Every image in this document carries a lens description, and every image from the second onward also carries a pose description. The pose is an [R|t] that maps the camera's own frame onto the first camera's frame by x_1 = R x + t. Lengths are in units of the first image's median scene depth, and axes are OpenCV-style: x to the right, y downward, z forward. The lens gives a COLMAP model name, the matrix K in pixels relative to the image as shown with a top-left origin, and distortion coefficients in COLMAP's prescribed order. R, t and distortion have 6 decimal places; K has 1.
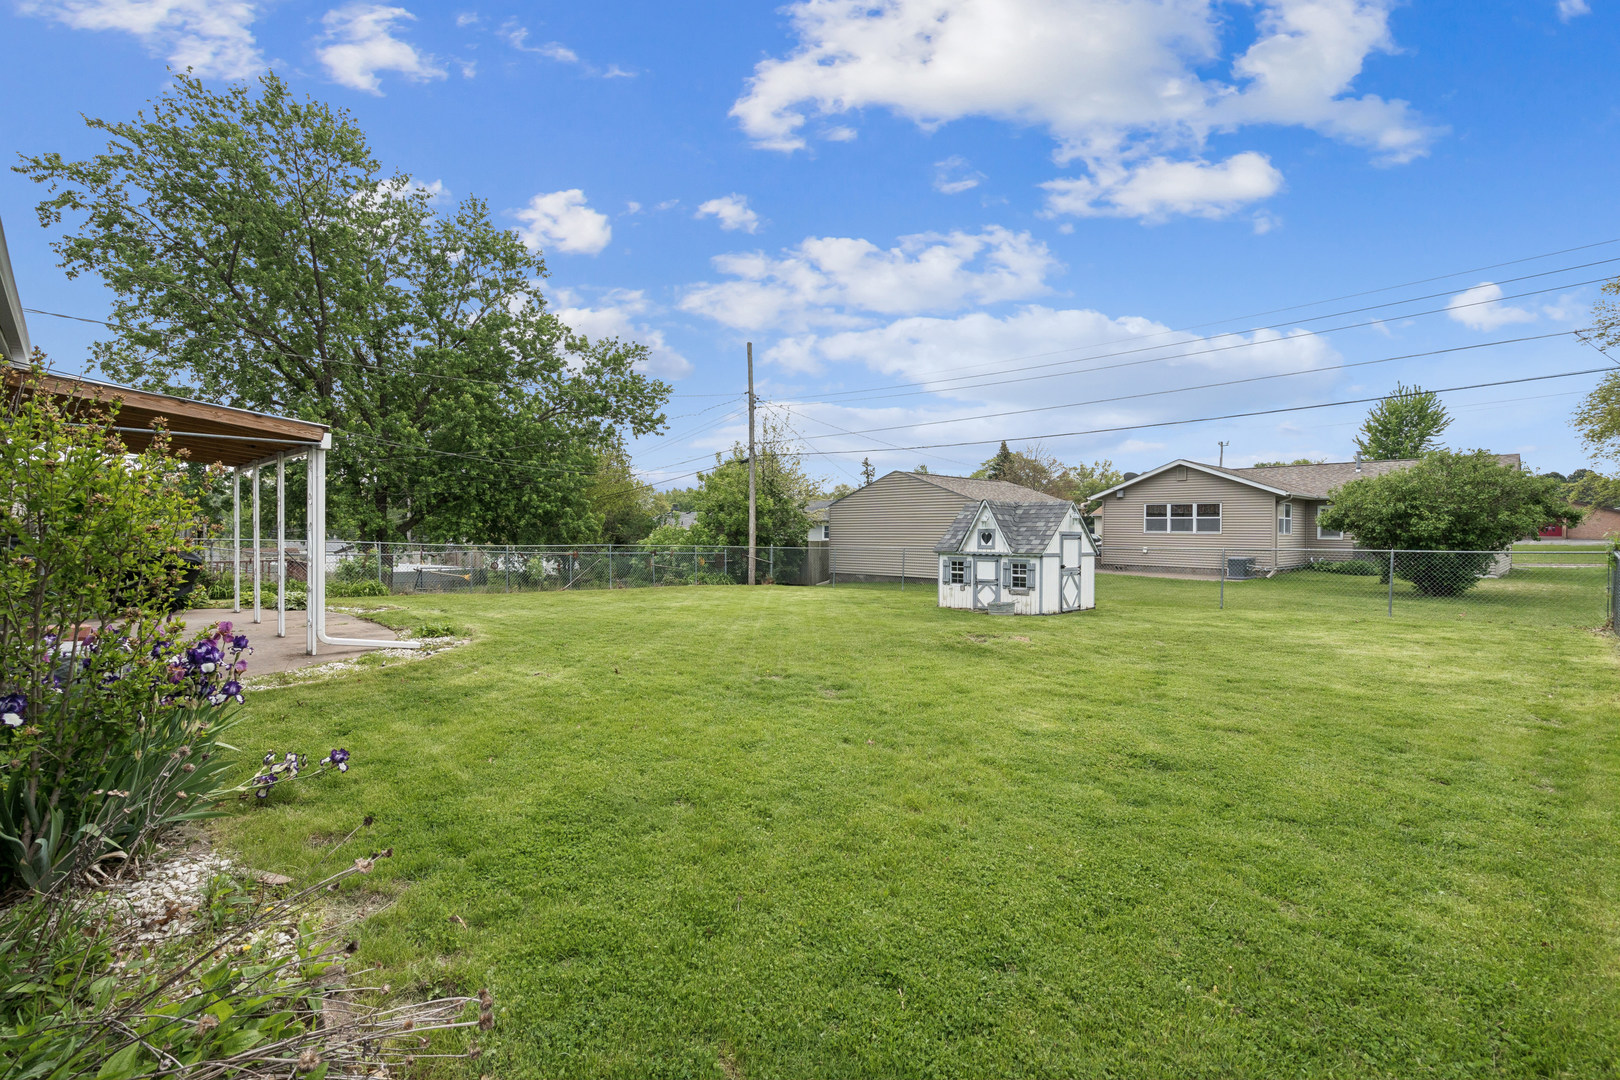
lens RADIAL K [[731.9, 0, 809.4], [0, 731.9, 542.3], [0, 0, 1]] dist [-0.004241, 0.002096]
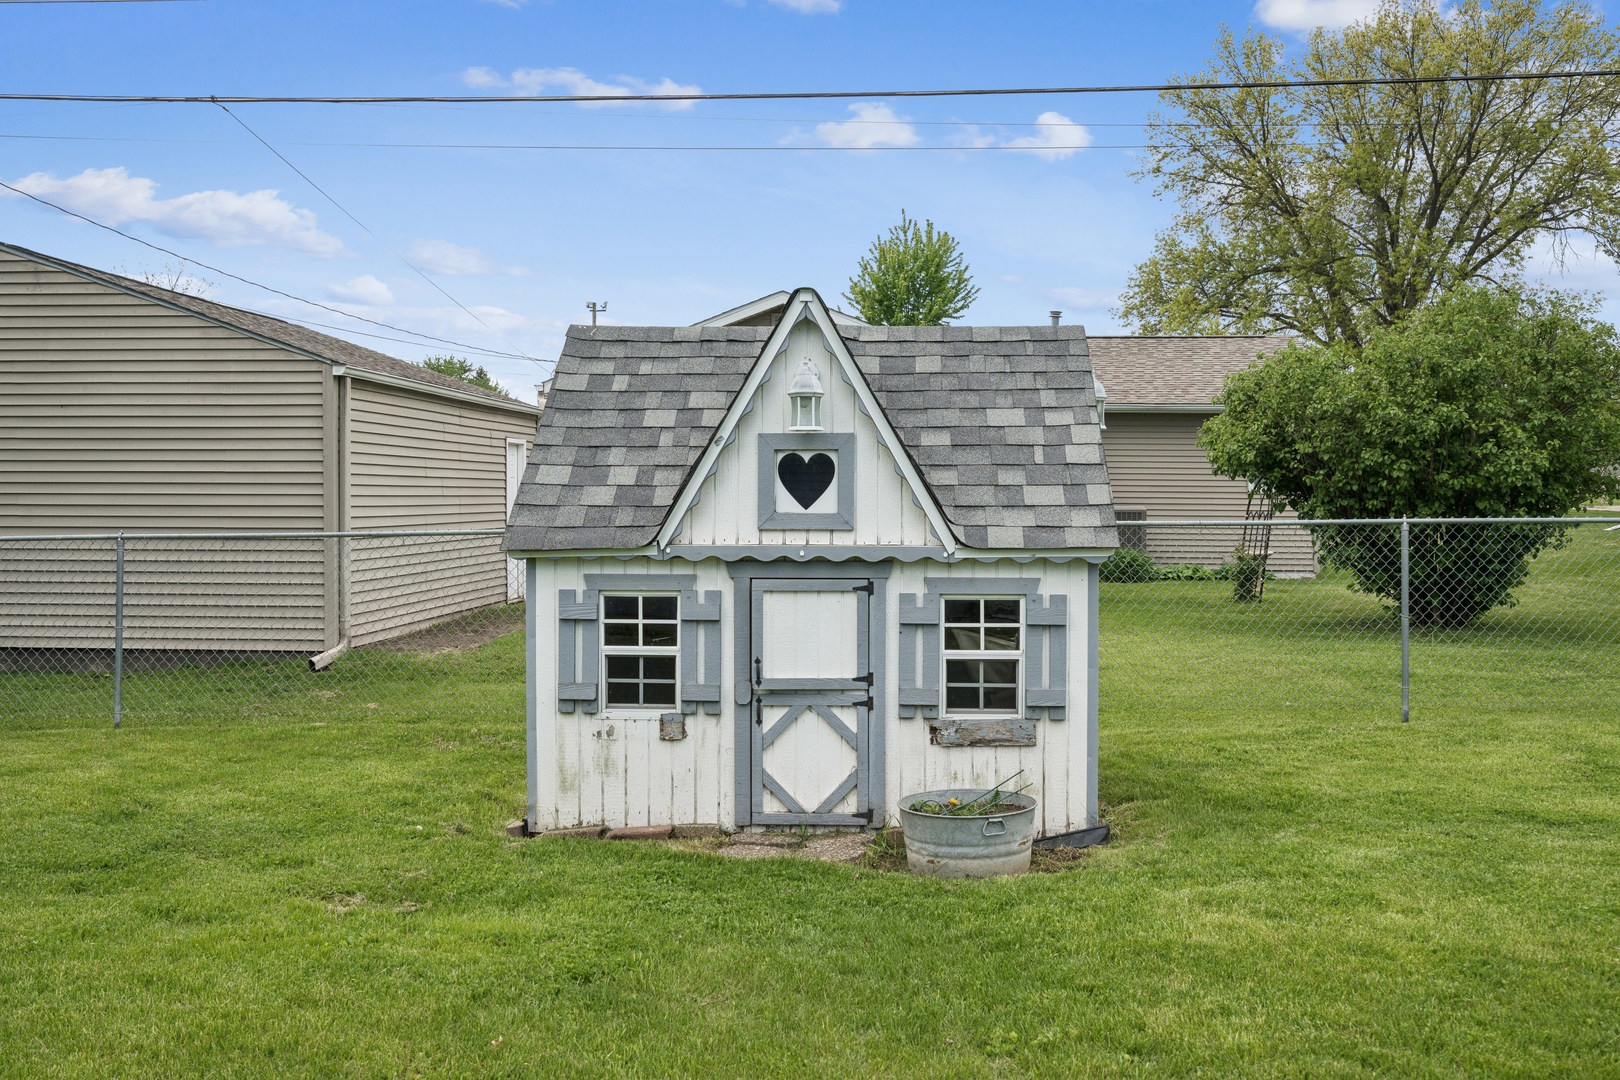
lens RADIAL K [[1581.0, 0, 811.1], [0, 1581.0, 539.0], [0, 0, 1]] dist [0.000013, 0.000000]
pose [[0.746797, -0.017210, 0.664830, -0.050973], [0.009593, 0.999840, 0.015106, 0.004473], [-0.664983, -0.004903, 0.746842, 0.662472]]
